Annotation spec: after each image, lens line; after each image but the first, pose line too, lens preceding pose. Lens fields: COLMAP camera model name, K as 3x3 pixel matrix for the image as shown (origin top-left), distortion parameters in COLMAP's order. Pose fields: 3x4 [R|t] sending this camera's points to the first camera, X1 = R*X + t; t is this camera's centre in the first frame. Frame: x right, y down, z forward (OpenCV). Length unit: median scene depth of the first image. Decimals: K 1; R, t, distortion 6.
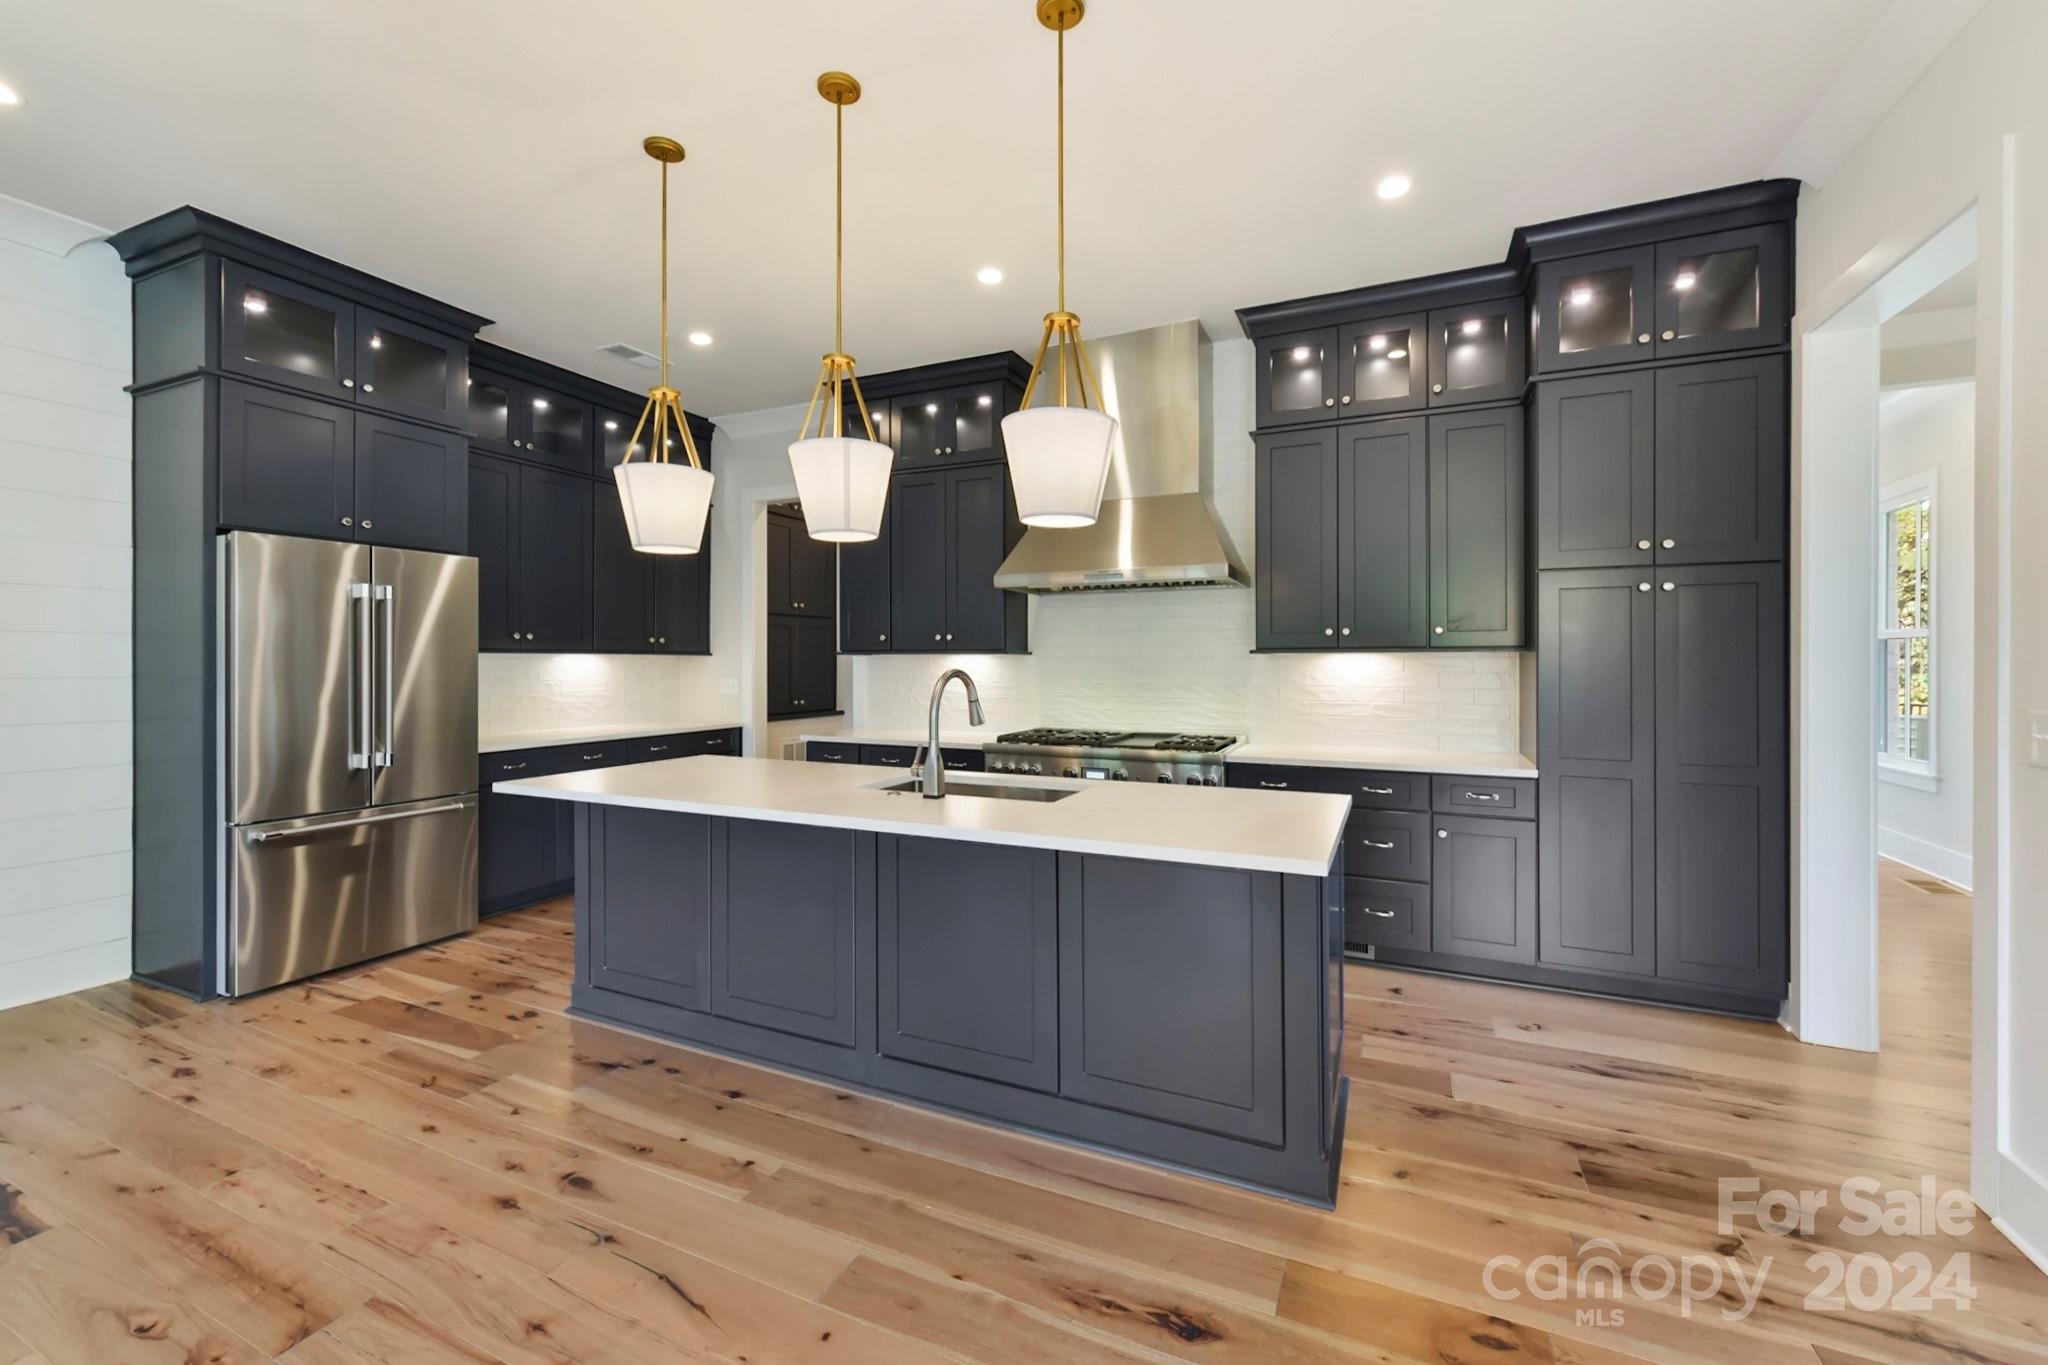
lens RADIAL K [[812.1, 0, 1029.6], [0, 812.1, 662.8], [0, 0, 1]] dist [0.008397, -0.002543]
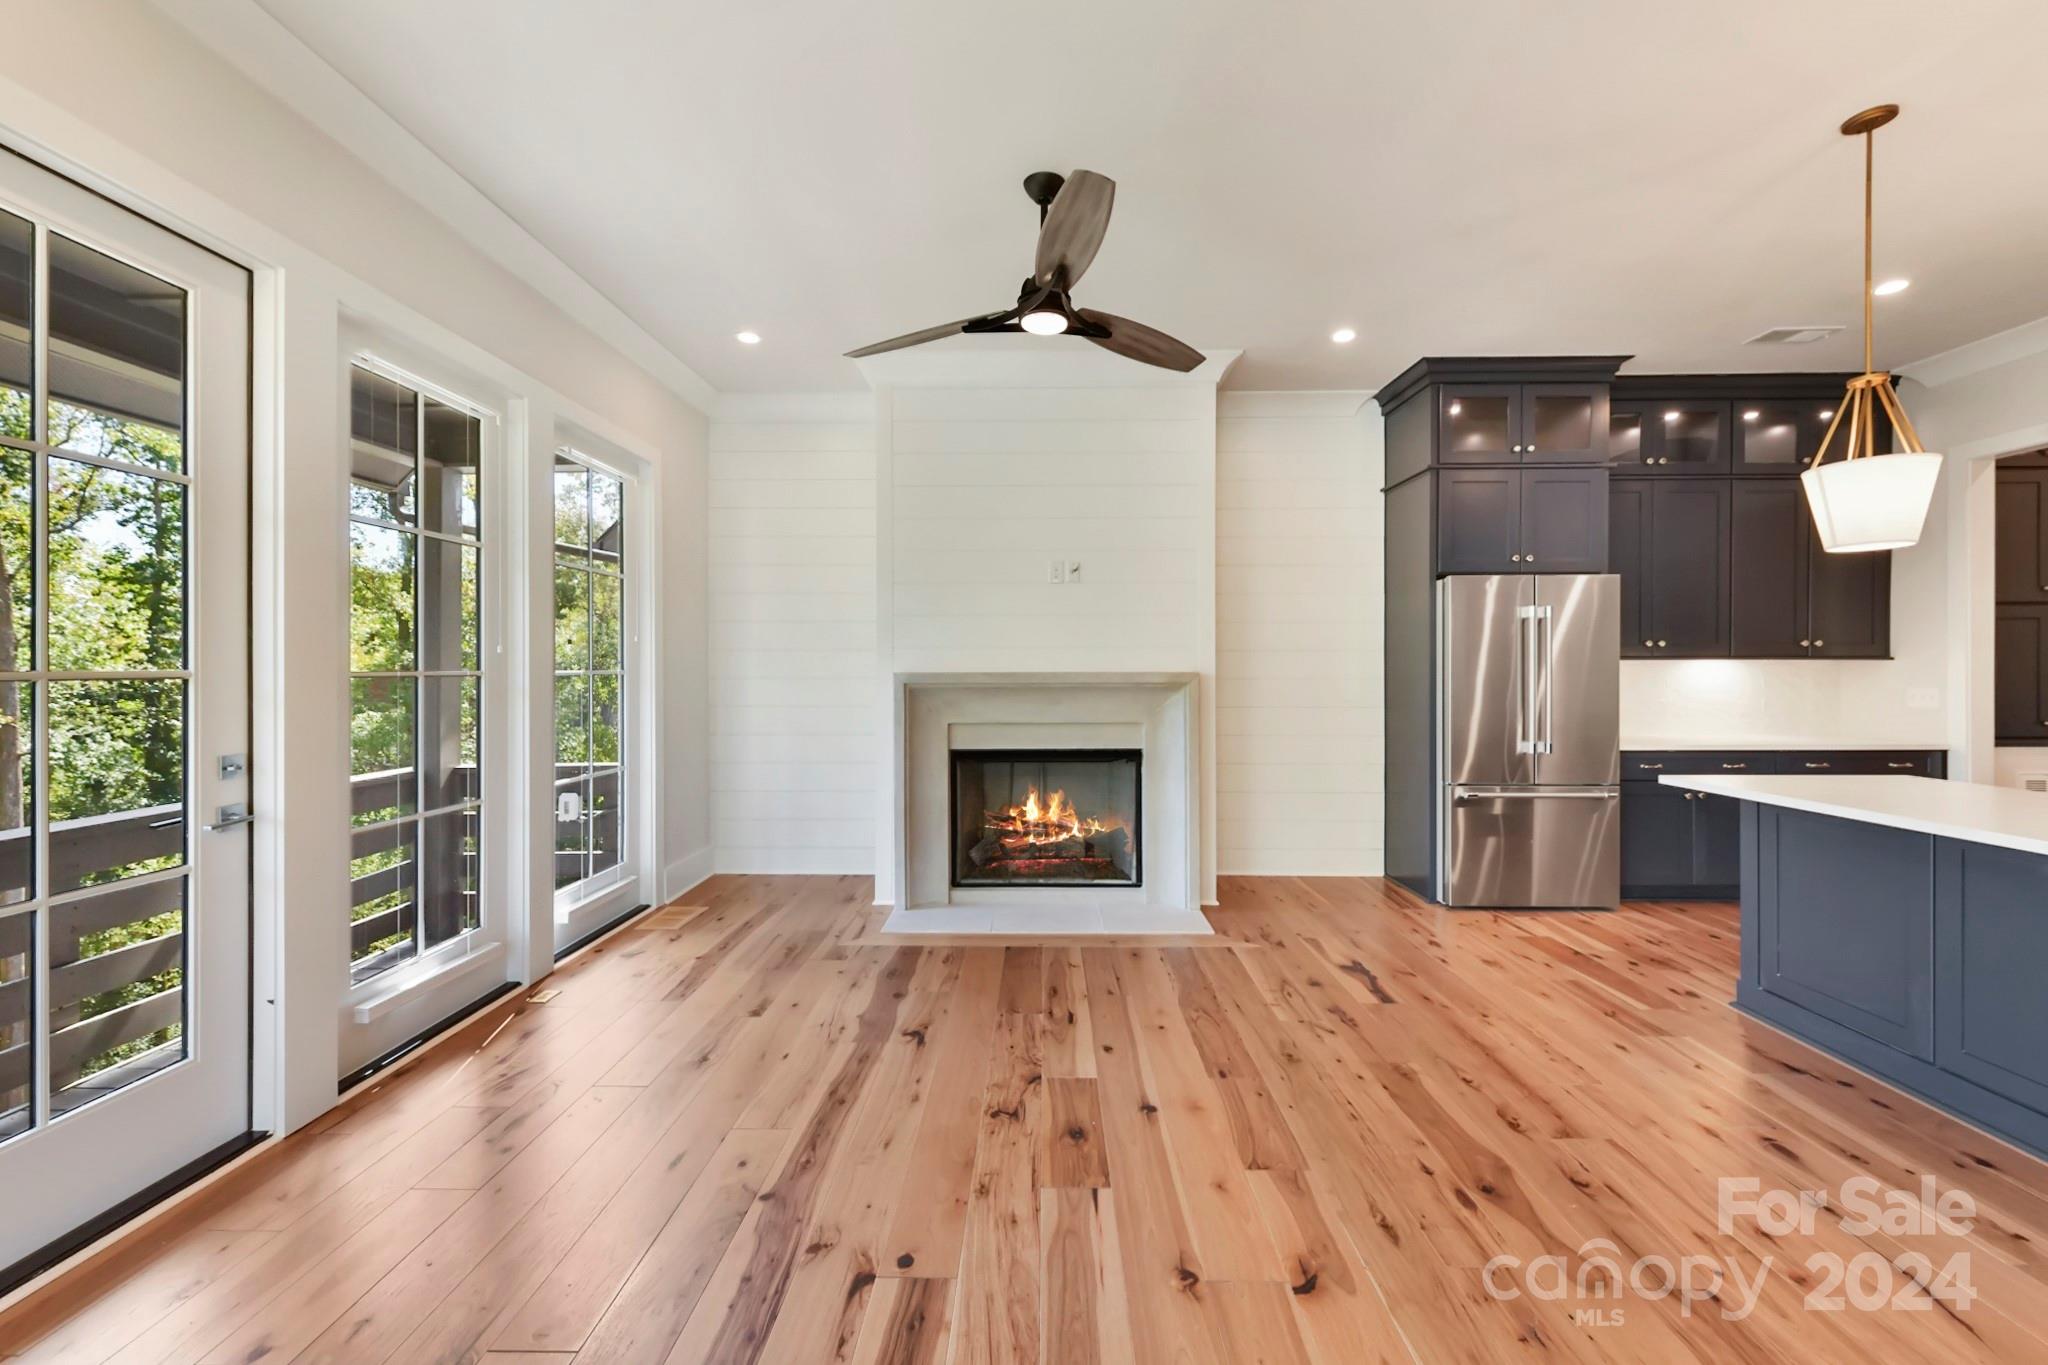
lens RADIAL K [[812.1, 0, 1030.5], [0, 812.1, 672.0], [0, 0, 1]] dist [0.008397, -0.002543]
pose [[0.400143, 0.001493, -0.916451, 0.024031], [0.001524, 0.999996, 0.002294, 0.000490], [0.916451, -0.002315, 0.400140, -0.211895]]
